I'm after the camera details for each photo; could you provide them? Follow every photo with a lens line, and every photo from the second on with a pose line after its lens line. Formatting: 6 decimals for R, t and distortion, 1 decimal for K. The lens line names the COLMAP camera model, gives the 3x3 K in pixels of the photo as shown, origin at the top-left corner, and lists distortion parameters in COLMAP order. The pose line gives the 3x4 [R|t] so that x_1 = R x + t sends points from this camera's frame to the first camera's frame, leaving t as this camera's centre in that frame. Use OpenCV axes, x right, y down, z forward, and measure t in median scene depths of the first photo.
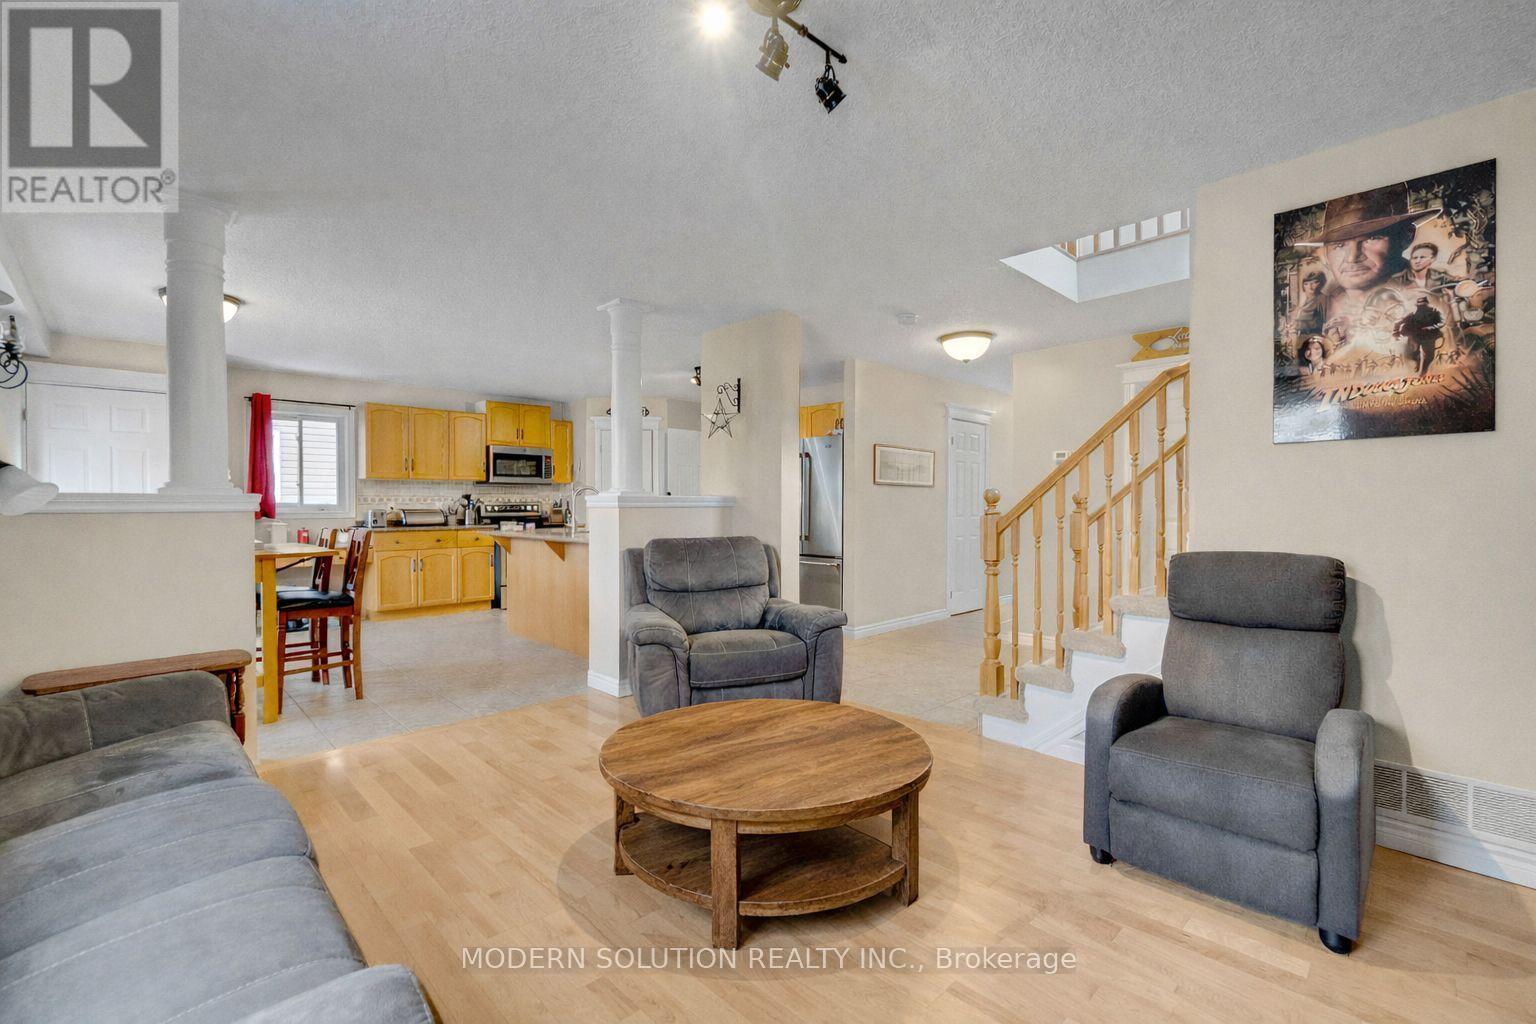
lens RADIAL K [[672.6, 0, 773.7], [0, 672.6, 511.7], [0, 0, 1]] dist [-0.005341, -0.000526]
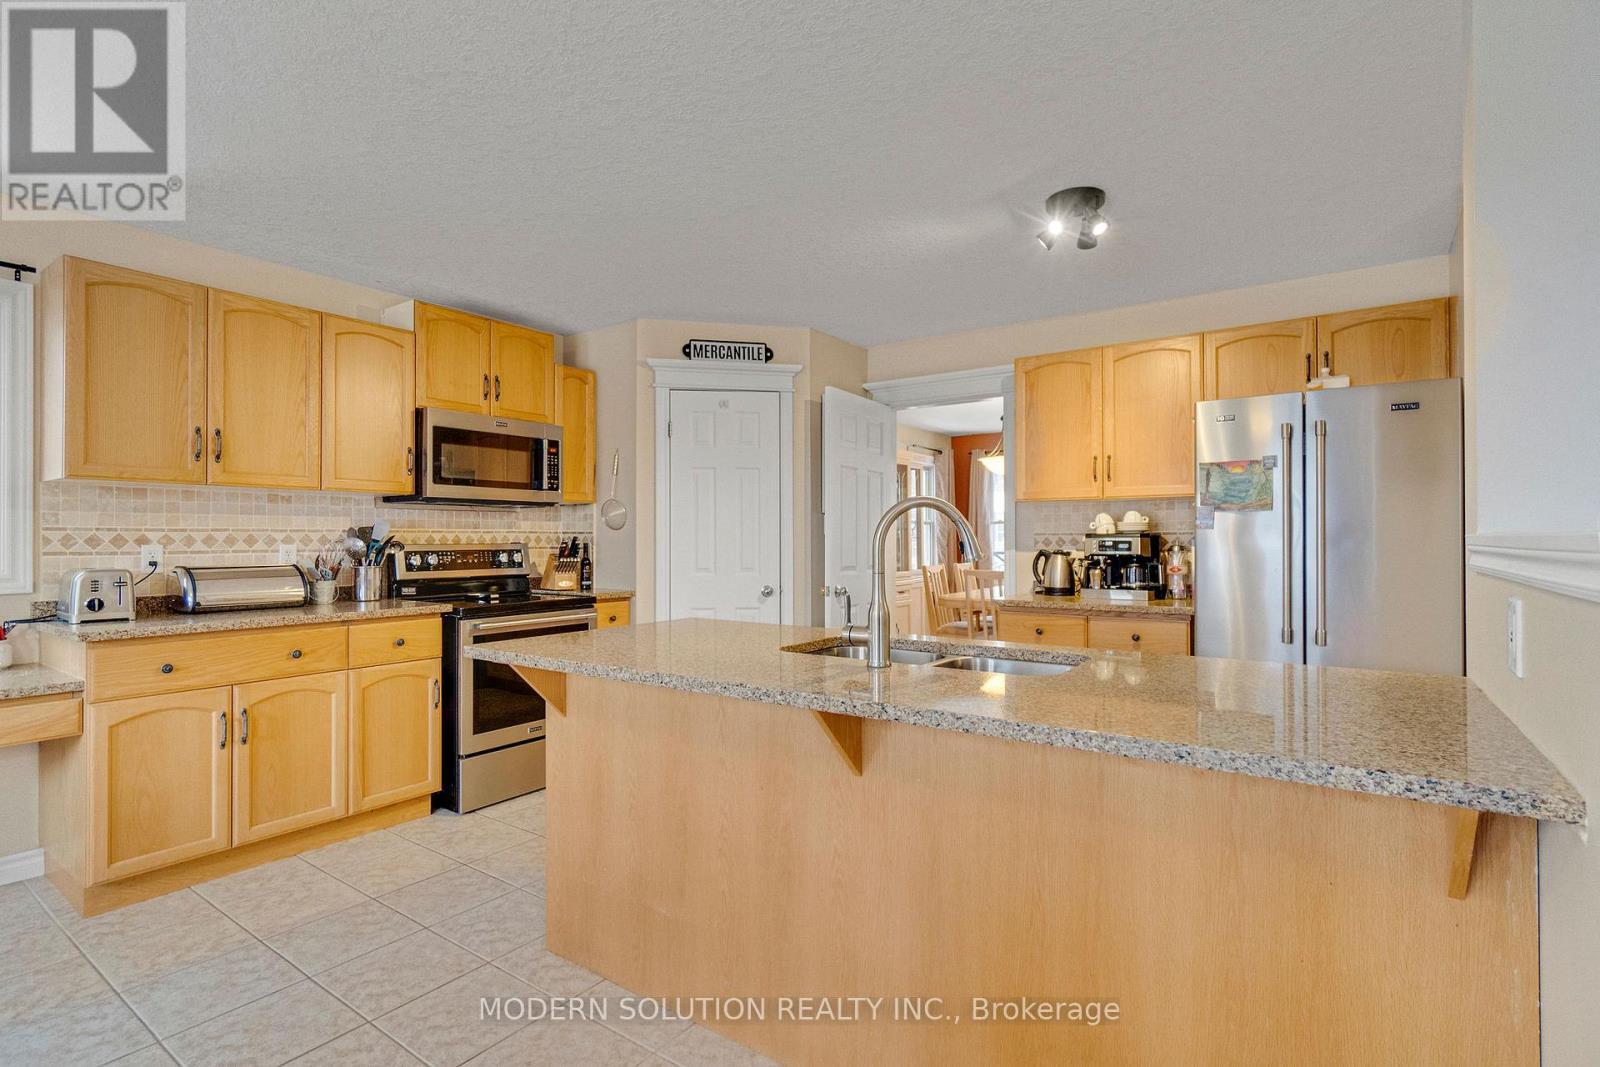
lens RADIAL K [[776.3, 0, 792.4], [0, 776.3, 532.4], [0, 0, 1]] dist [0.004735, 0.001127]
pose [[0.984161, 0.005882, 0.177177, -0.285778], [-0.003019, 0.999861, -0.016426, -0.015609], [-0.177249, 0.015631, 0.984042, 0.495142]]
